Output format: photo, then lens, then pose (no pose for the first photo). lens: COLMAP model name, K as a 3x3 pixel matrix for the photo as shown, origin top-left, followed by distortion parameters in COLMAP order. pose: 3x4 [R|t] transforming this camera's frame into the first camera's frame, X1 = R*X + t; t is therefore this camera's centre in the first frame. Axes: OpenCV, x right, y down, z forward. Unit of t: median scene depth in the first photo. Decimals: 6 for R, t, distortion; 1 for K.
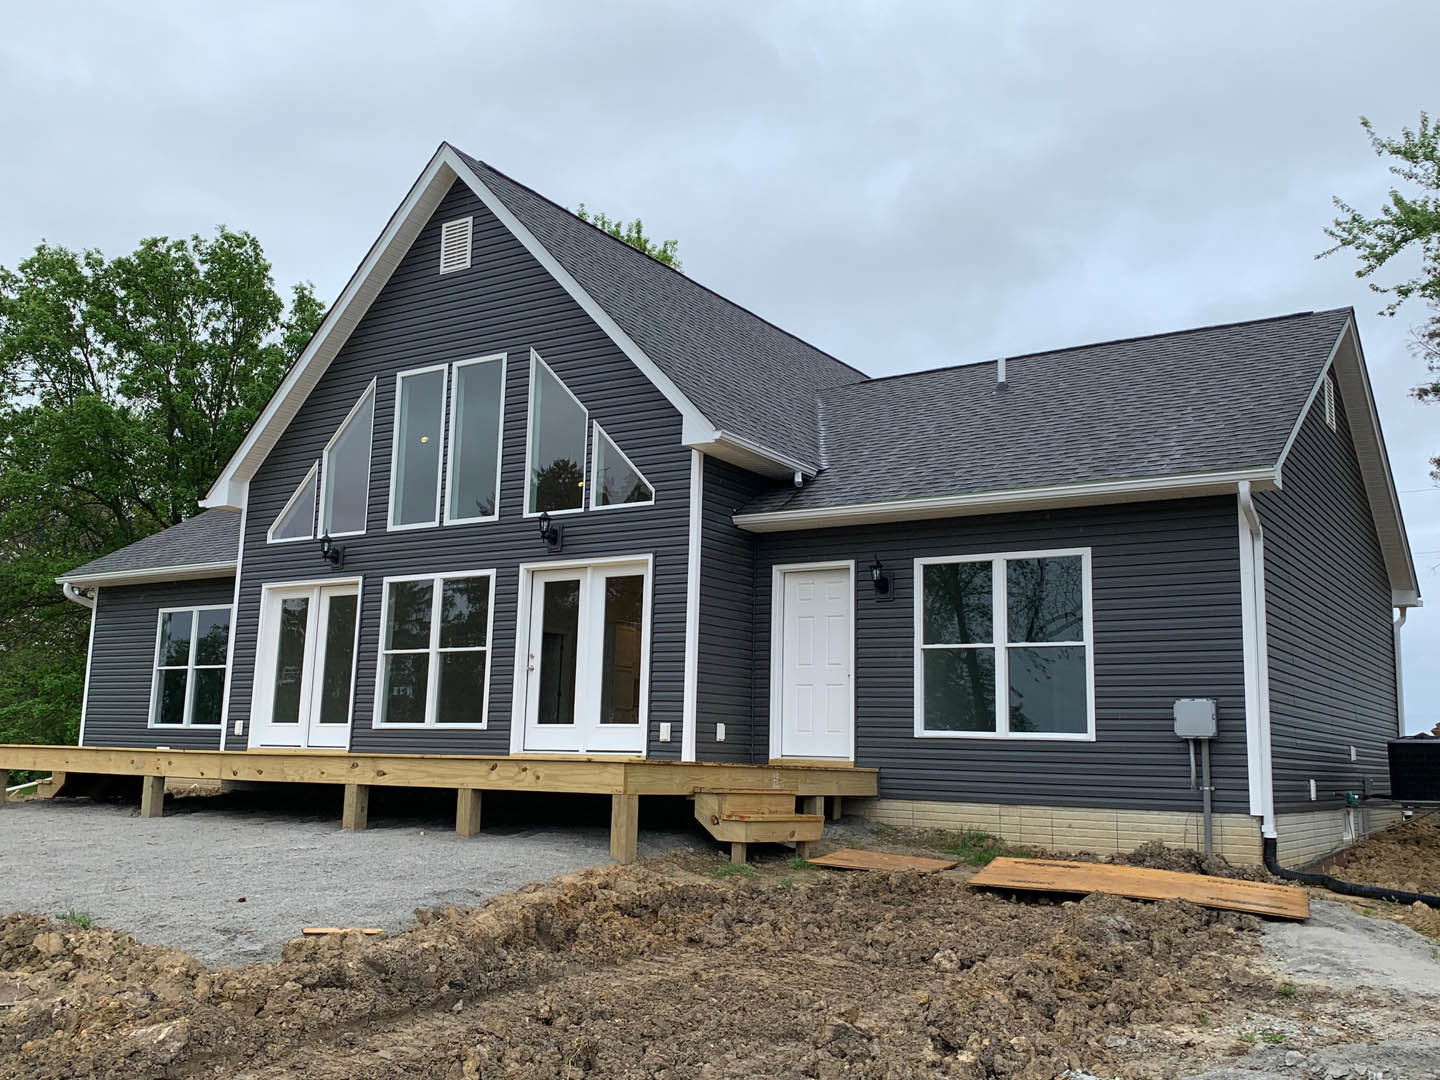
lens RADIAL K [[1340.1, 0, 720.8], [0, 1340.1, 542.3], [0, 0, 1]] dist [0.085152, 0.000000]
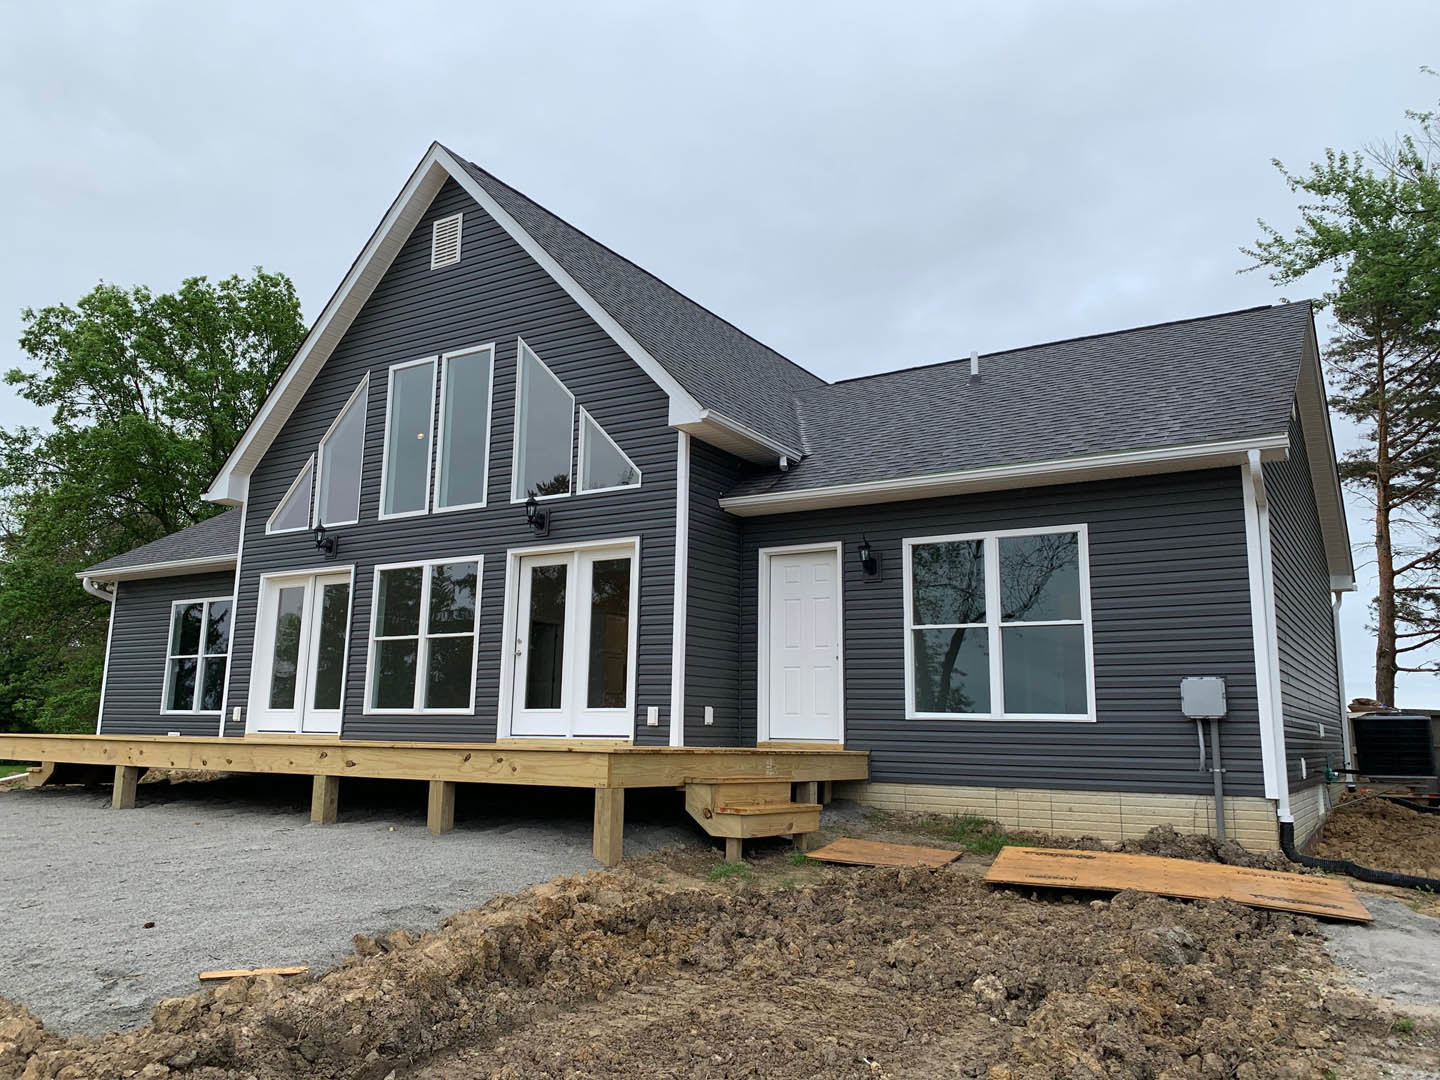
lens RADIAL K [[1088.8, 0, 713.9], [0, 1088.8, 527.3], [0, 0, 1]] dist [0.037672, 0.008468]
pose [[0.999841, -0.005743, 0.016902, -0.009350], [0.006203, 0.999608, -0.027303, 0.024869], [-0.016738, 0.027403, 0.999484, 0.197324]]
